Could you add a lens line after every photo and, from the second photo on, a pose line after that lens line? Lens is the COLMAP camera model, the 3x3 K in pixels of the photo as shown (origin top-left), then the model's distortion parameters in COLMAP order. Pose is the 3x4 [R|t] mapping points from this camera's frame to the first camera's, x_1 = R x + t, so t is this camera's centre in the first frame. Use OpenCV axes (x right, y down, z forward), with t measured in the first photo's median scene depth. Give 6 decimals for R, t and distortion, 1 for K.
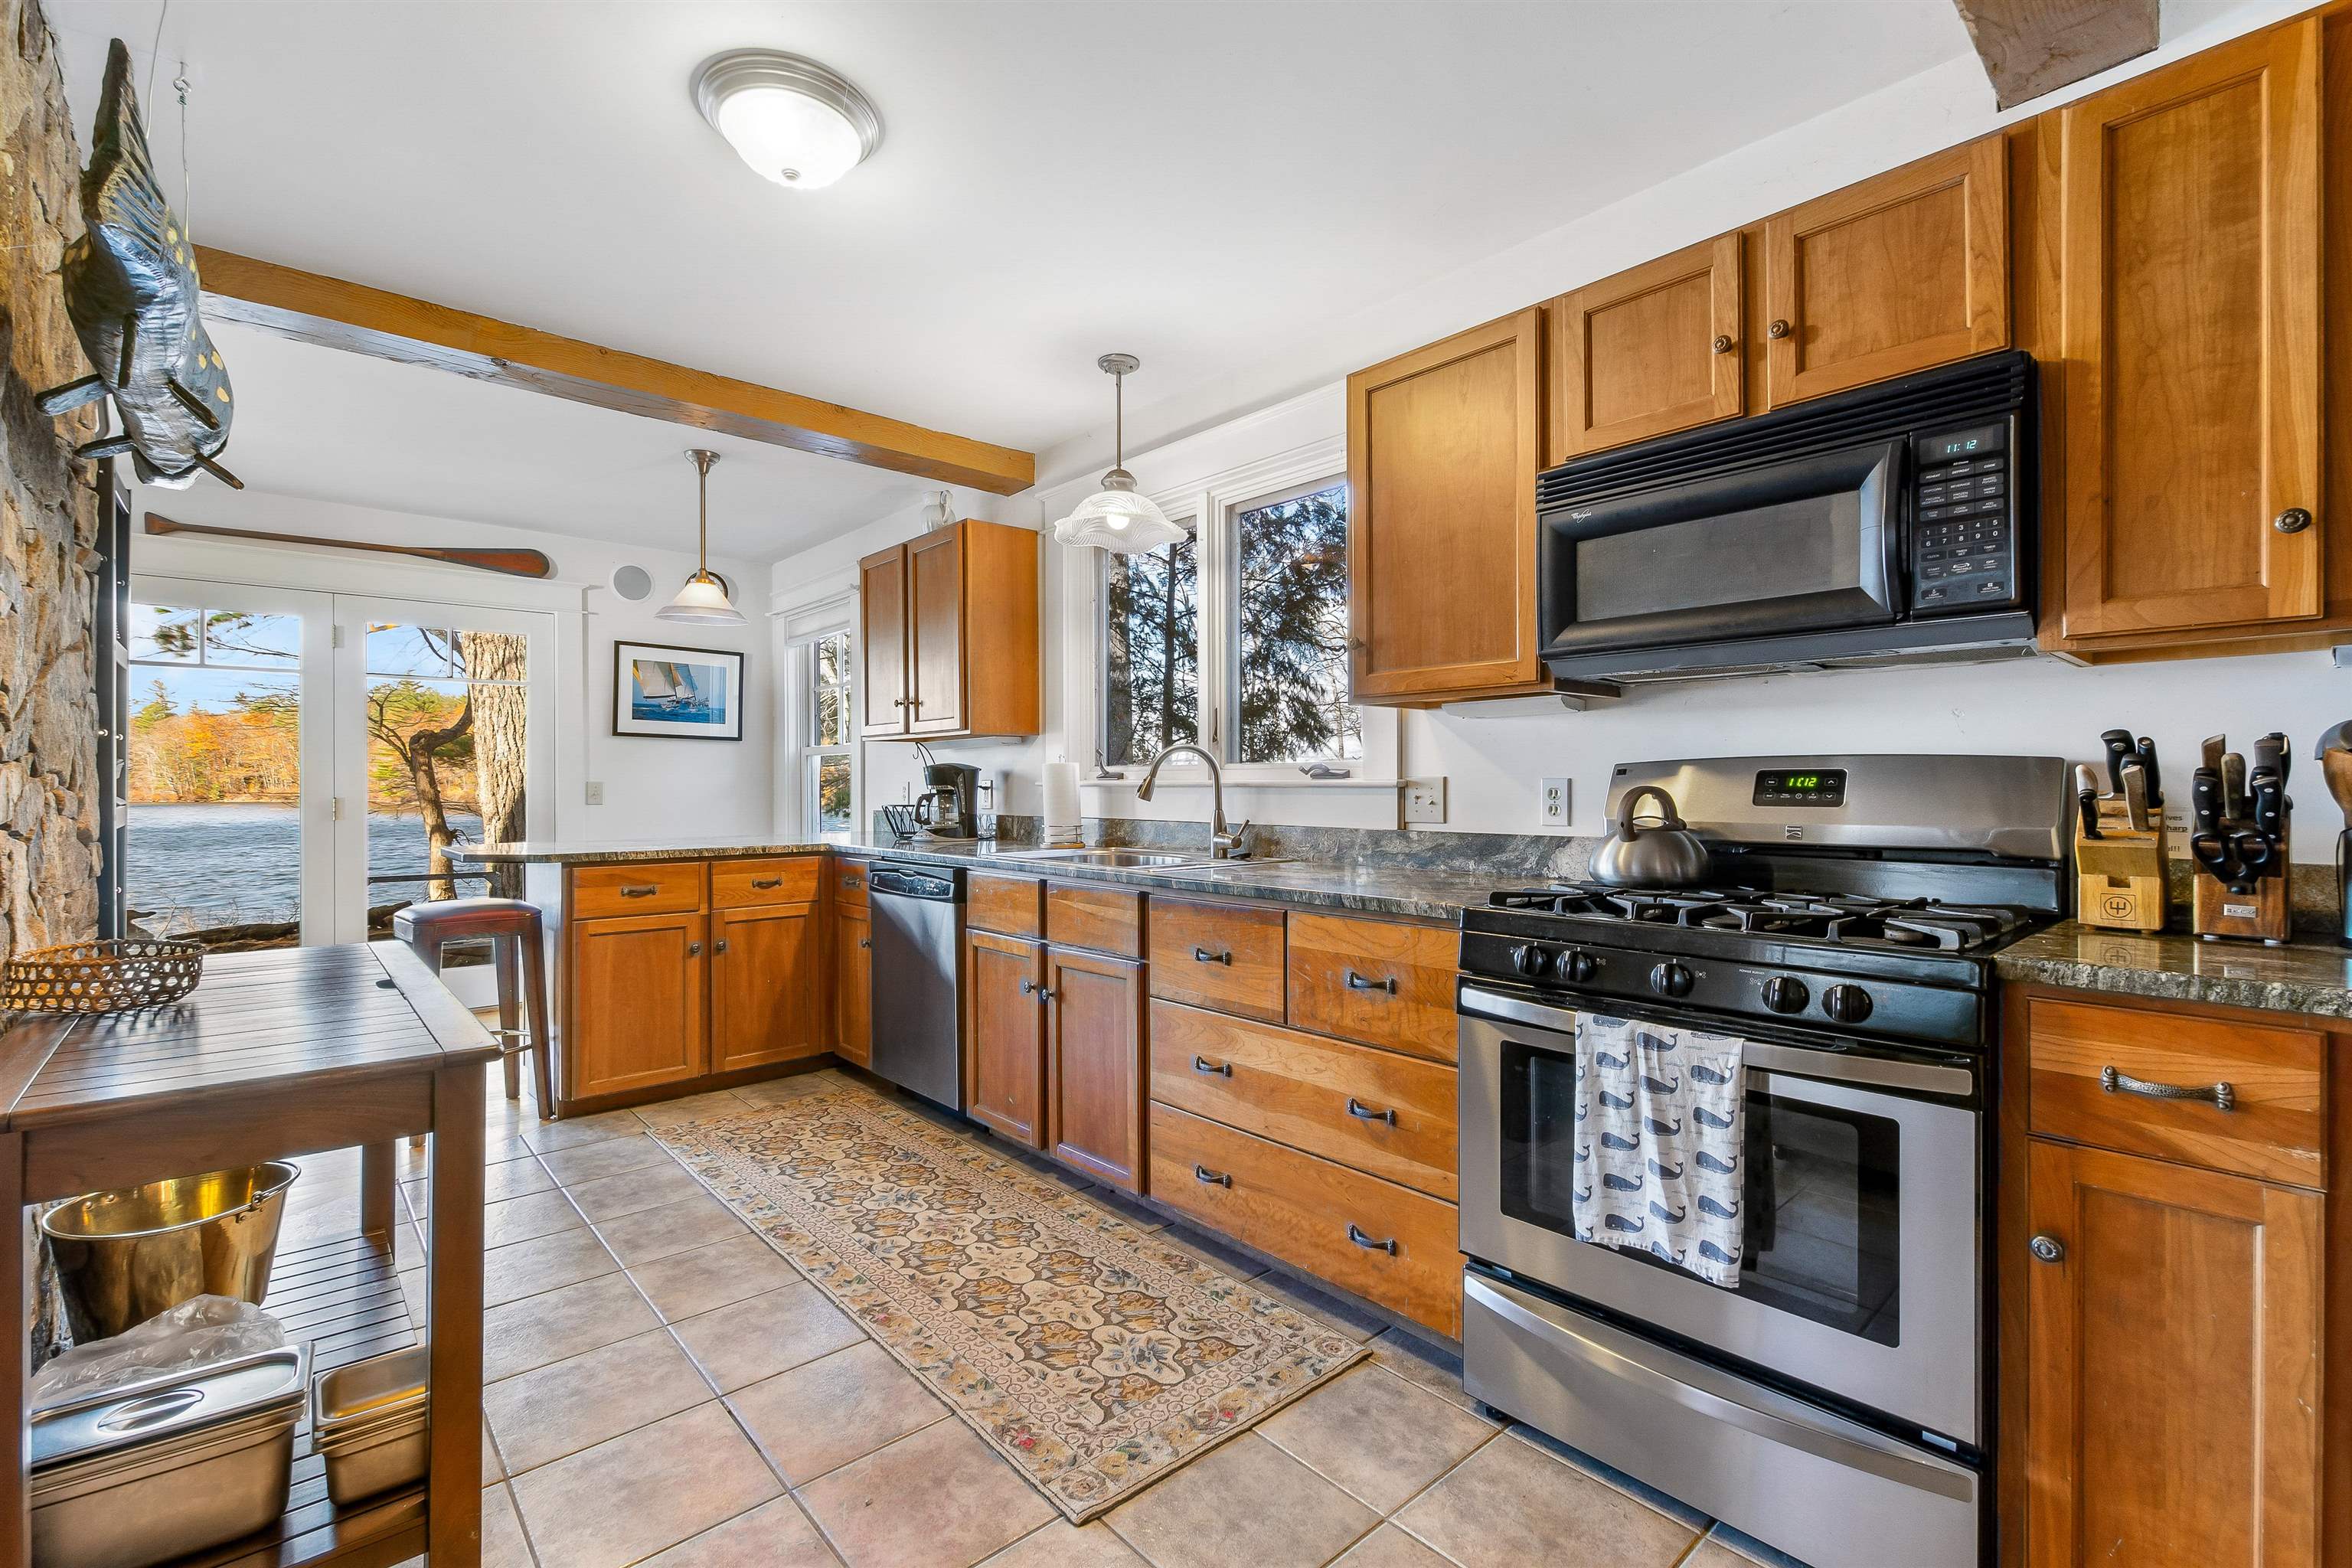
lens RADIAL K [[1031.0, 0, 1176.0], [0, 1031.0, 784.0], [0, 0, 1]] dist [-0.000919, -0.000054]
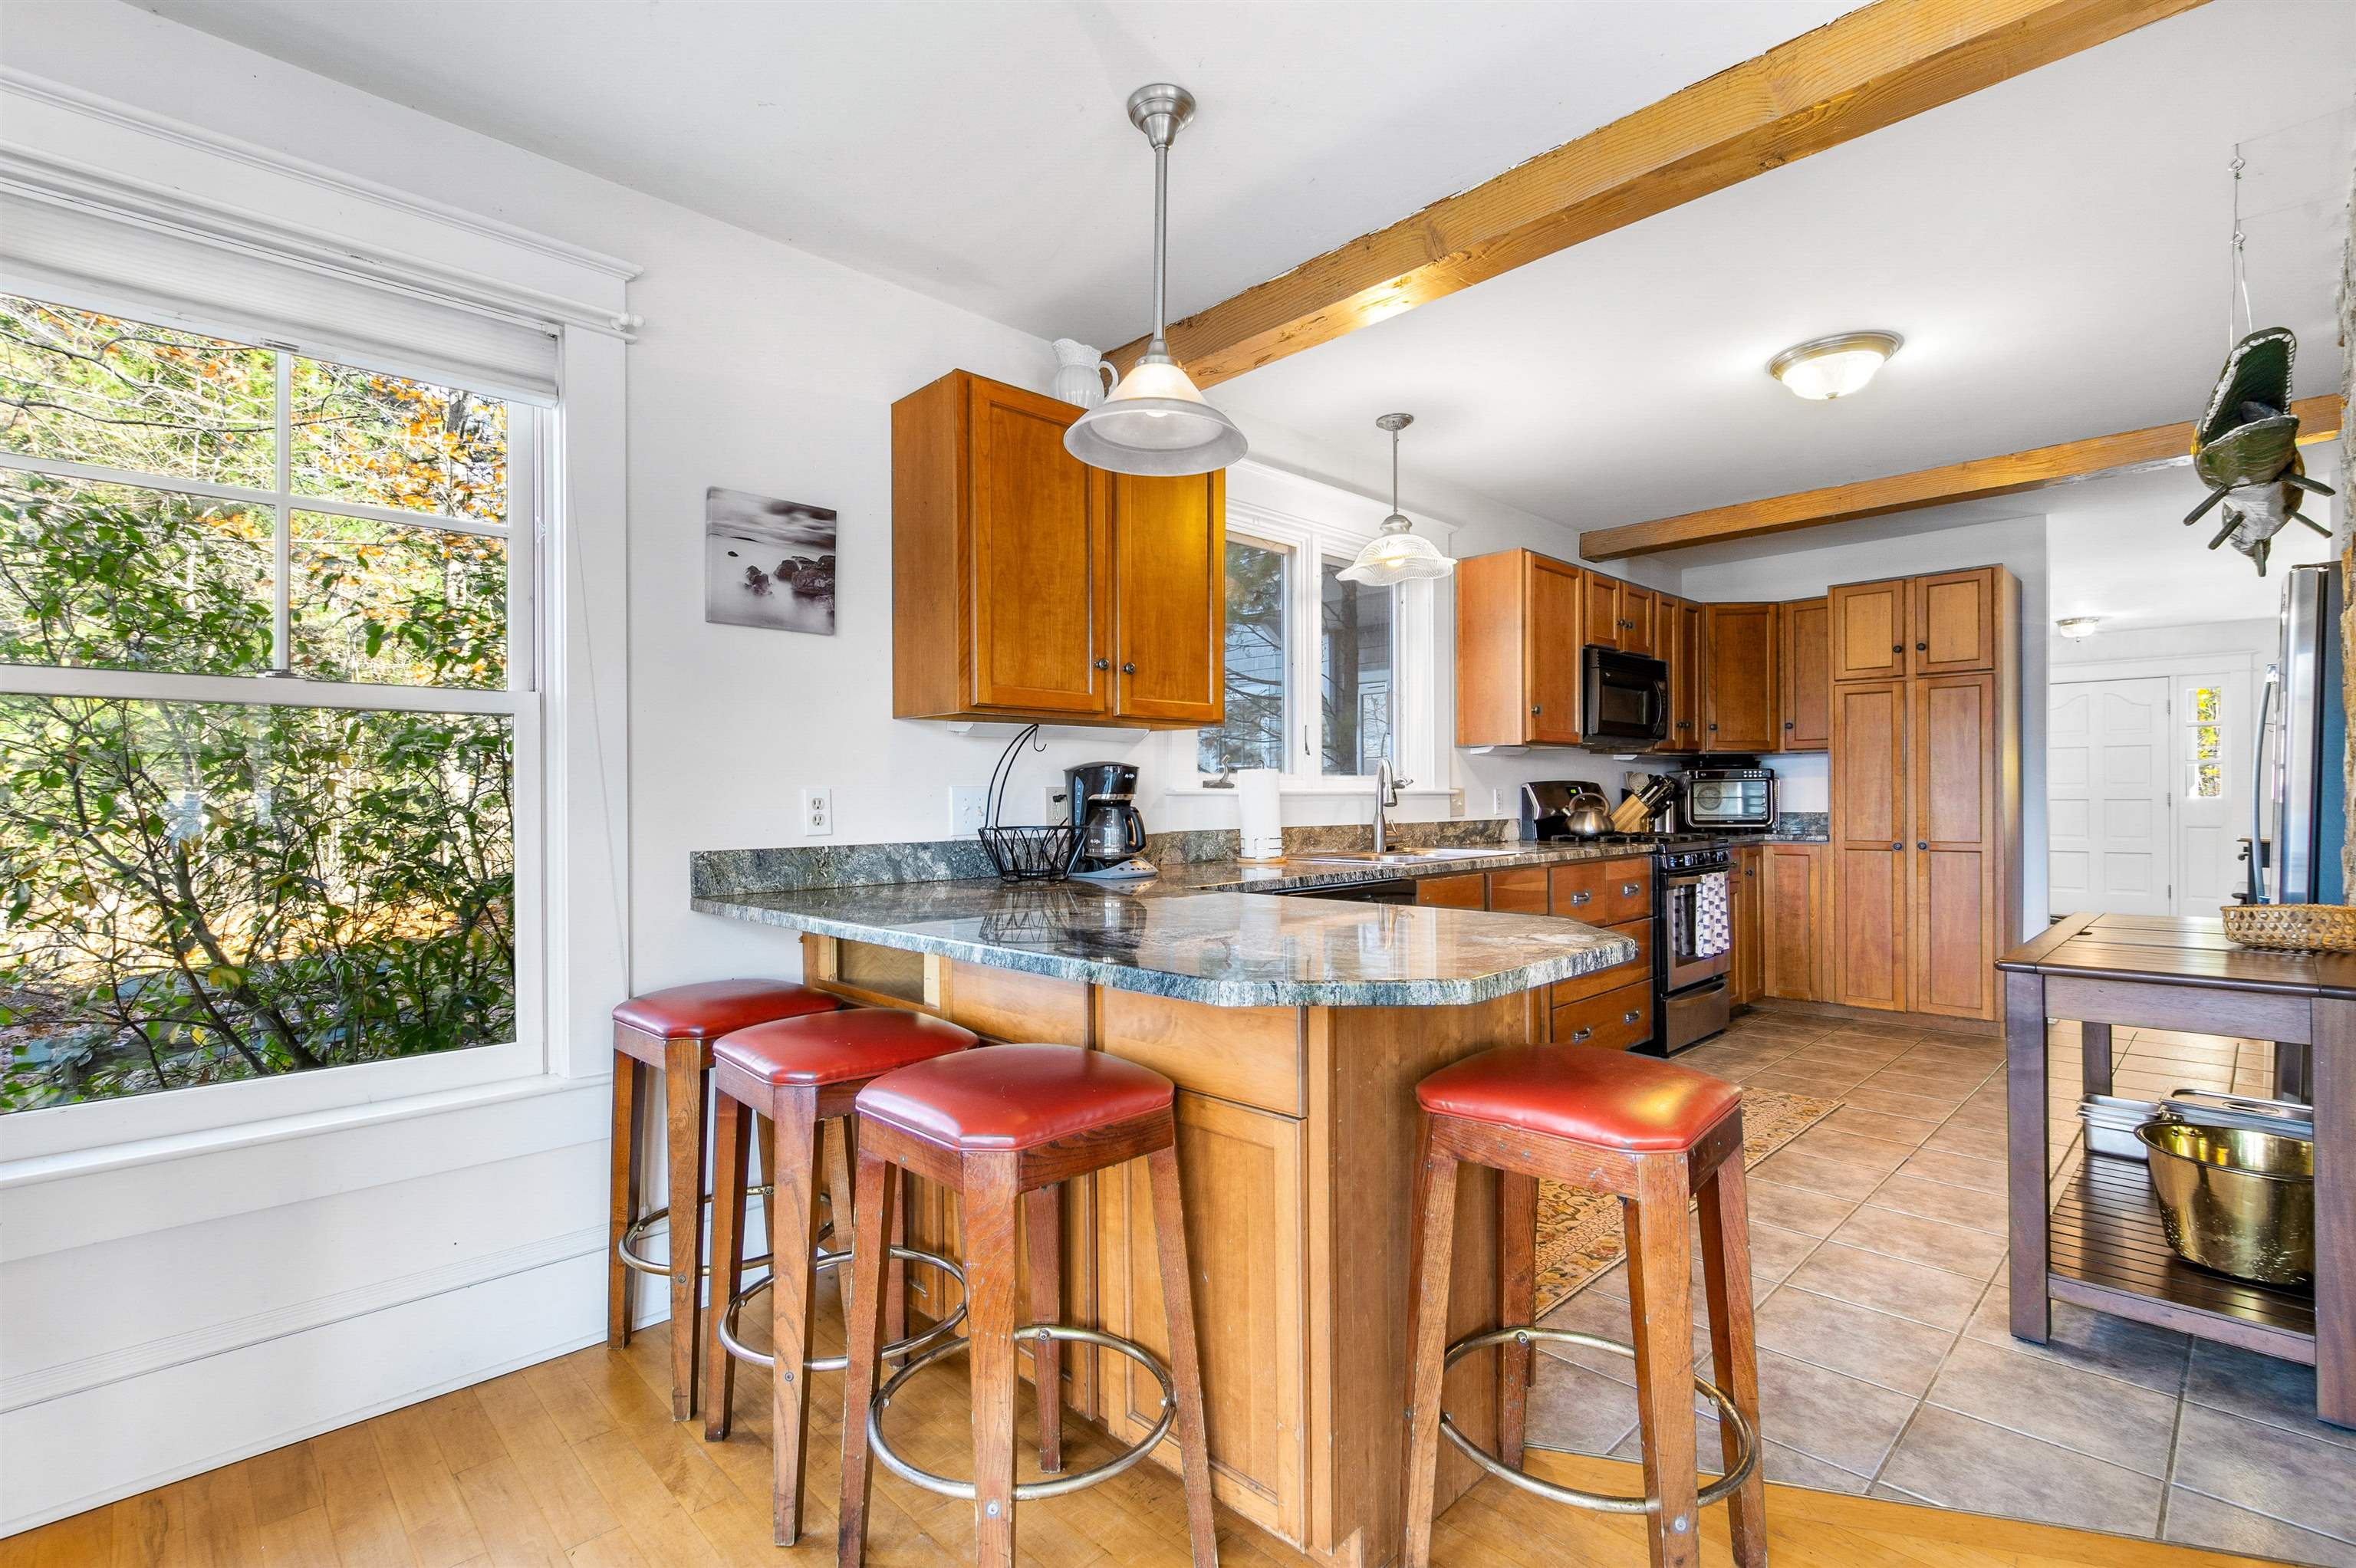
lens RADIAL K [[1087.7, 0, 1178.0], [0, 1087.7, 784.0], [0, 0, 1]] dist [-0.002544, -0.000359]
pose [[-0.052168, 0.013775, 0.998543, -1.316581], [0.000880, 0.999905, -0.013748, 0.010173], [-0.998638, 0.000161, -0.052175, 1.392084]]
